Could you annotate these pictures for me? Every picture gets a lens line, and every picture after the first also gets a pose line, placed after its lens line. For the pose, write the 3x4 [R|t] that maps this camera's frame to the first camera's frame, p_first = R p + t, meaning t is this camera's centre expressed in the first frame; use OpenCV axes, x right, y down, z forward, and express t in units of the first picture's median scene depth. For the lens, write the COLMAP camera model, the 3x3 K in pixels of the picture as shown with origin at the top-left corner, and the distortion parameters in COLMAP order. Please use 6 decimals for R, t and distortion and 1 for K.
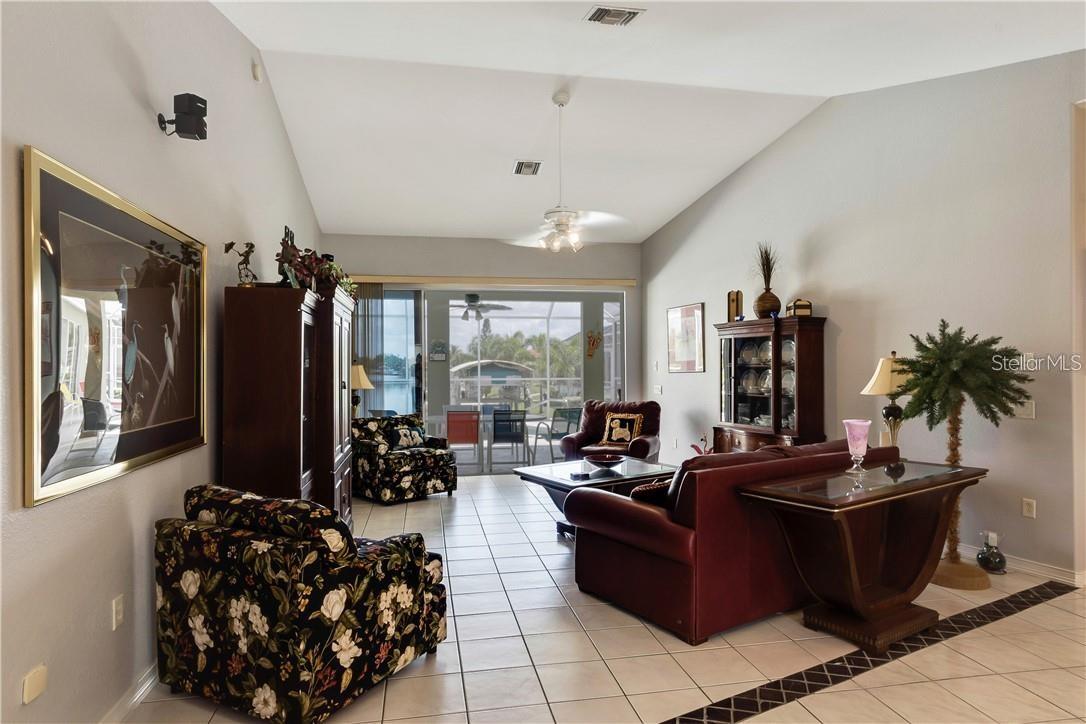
lens RADIAL K [[615.6, 0, 548.1], [0, 615.6, 363.6], [0, 0, 1]] dist [-0.001952, 0.002755]
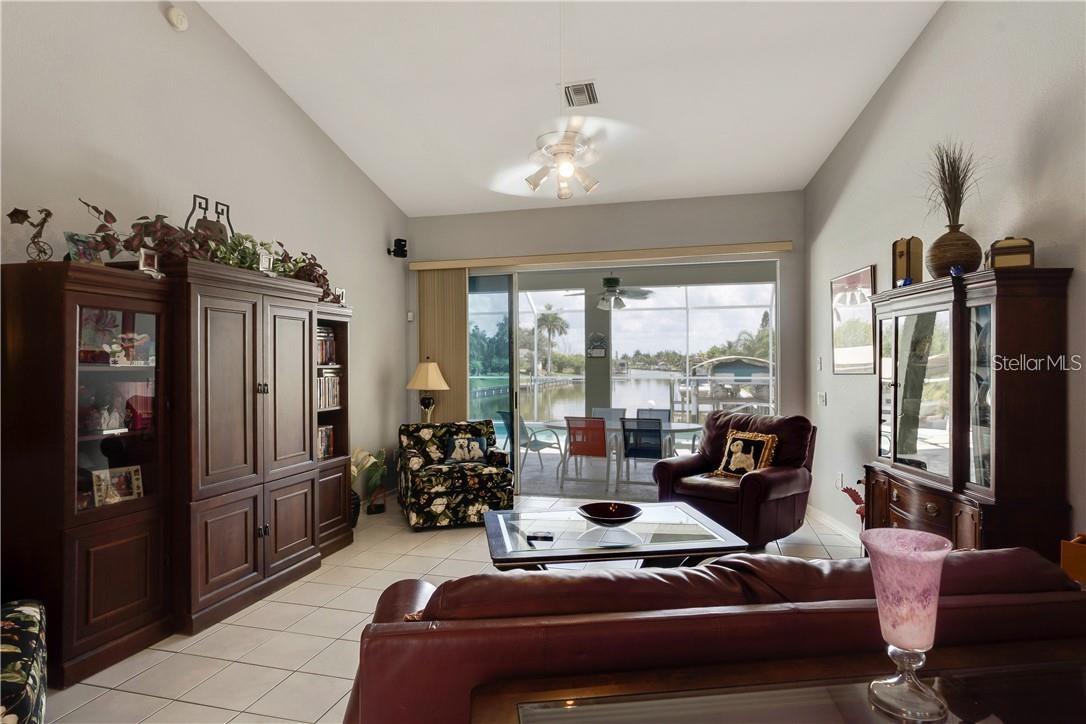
lens RADIAL K [[615.6, 0, 542.2], [0, 615.6, 363.7], [0, 0, 1]] dist [-0.001952, 0.002755]
pose [[0.900840, 0.001258, -0.434149, 0.242745], [0.001313, 0.999983, 0.005622, -0.000660], [0.434149, -0.005634, 0.900824, 0.312152]]
